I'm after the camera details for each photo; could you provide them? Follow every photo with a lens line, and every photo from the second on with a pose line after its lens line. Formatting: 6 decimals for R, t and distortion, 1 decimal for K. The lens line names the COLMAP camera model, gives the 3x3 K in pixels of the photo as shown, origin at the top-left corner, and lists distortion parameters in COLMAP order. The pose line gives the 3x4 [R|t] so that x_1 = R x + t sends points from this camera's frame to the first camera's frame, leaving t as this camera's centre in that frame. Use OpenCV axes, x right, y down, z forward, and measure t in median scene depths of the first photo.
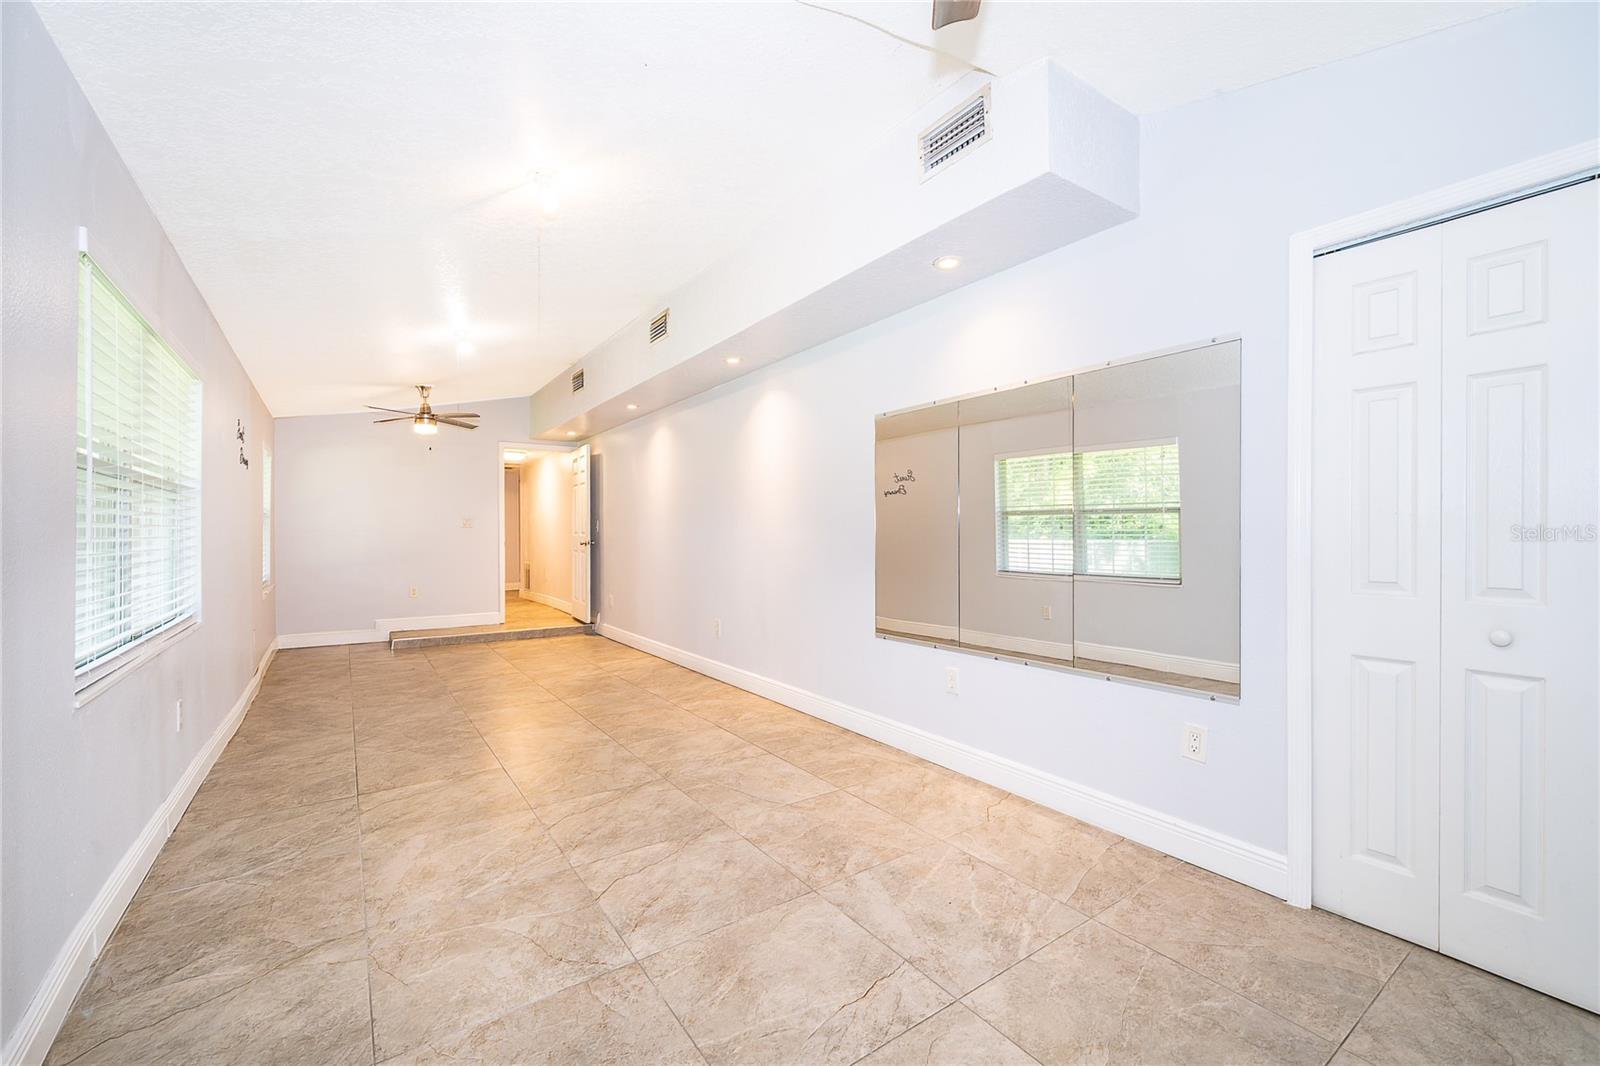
lens RADIAL K [[645.3, 0, 796.7], [0, 645.3, 538.3], [0, 0, 1]] dist [-0.002844, 0.000098]
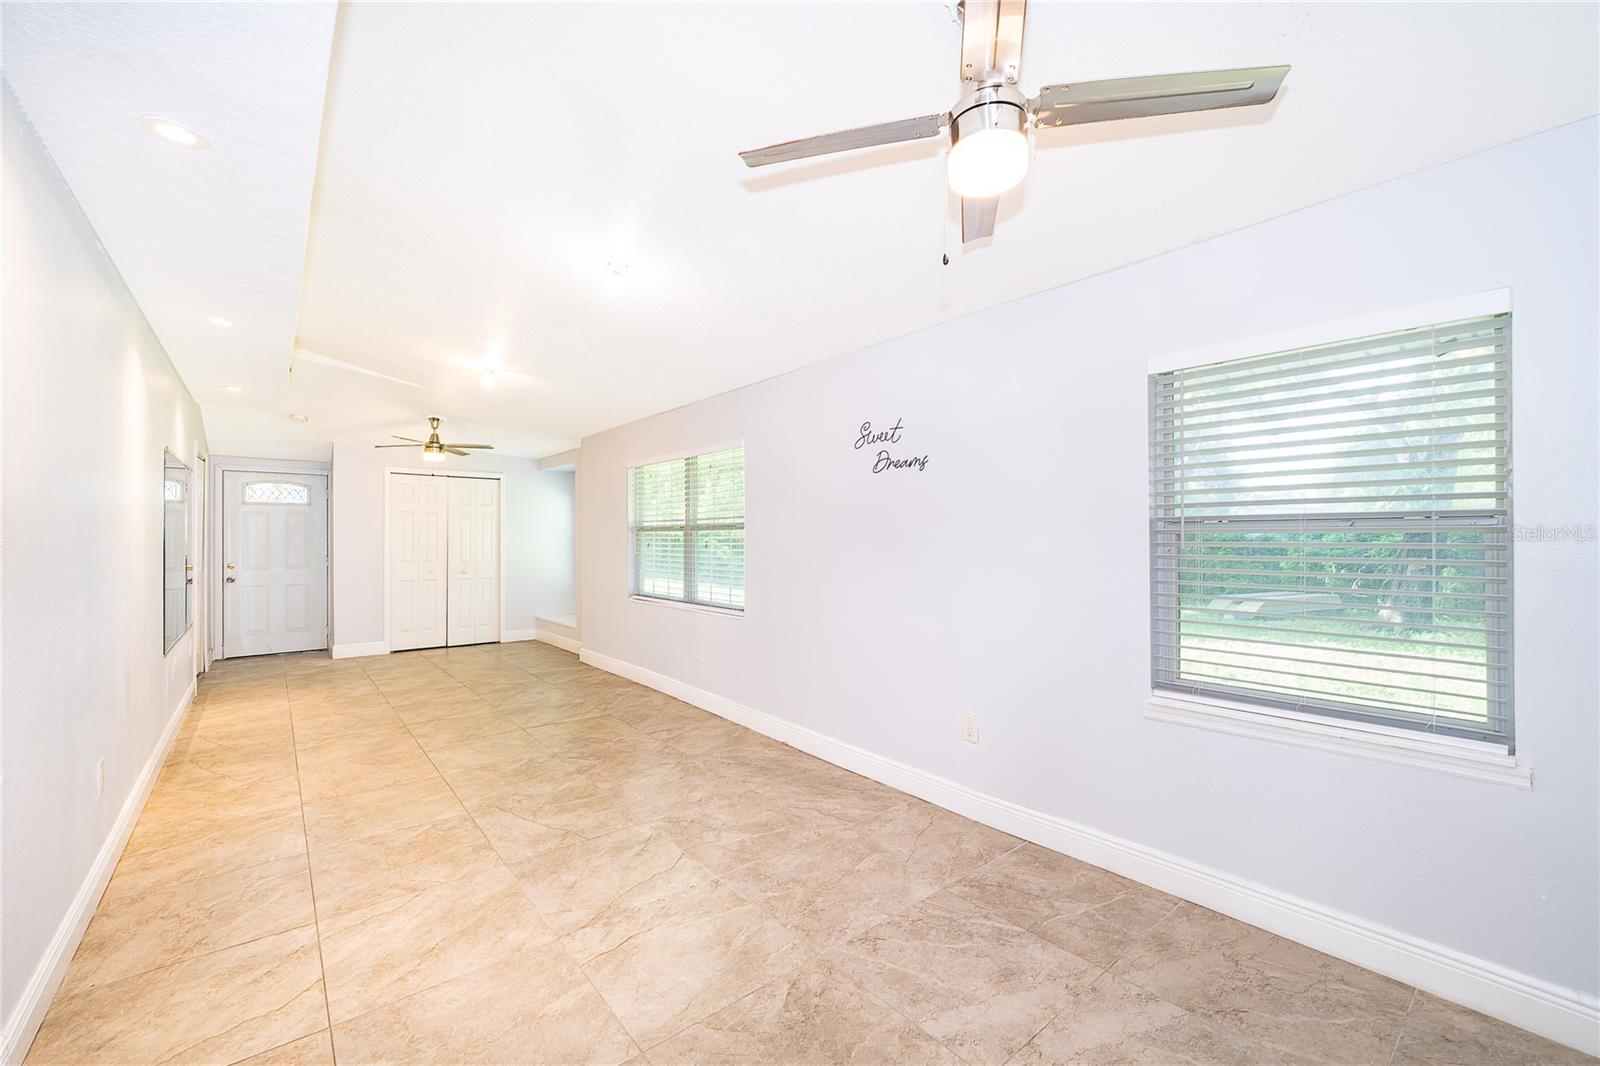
lens RADIAL K [[645.3, 0, 796.7], [0, 645.3, 538.3], [0, 0, 1]] dist [-0.002844, 0.000098]
pose [[-0.997216, 0.004484, -0.074427, -0.791511], [0.004138, 0.999980, 0.004809, -0.040748], [0.074447, 0.004488, -0.997215, 2.036687]]
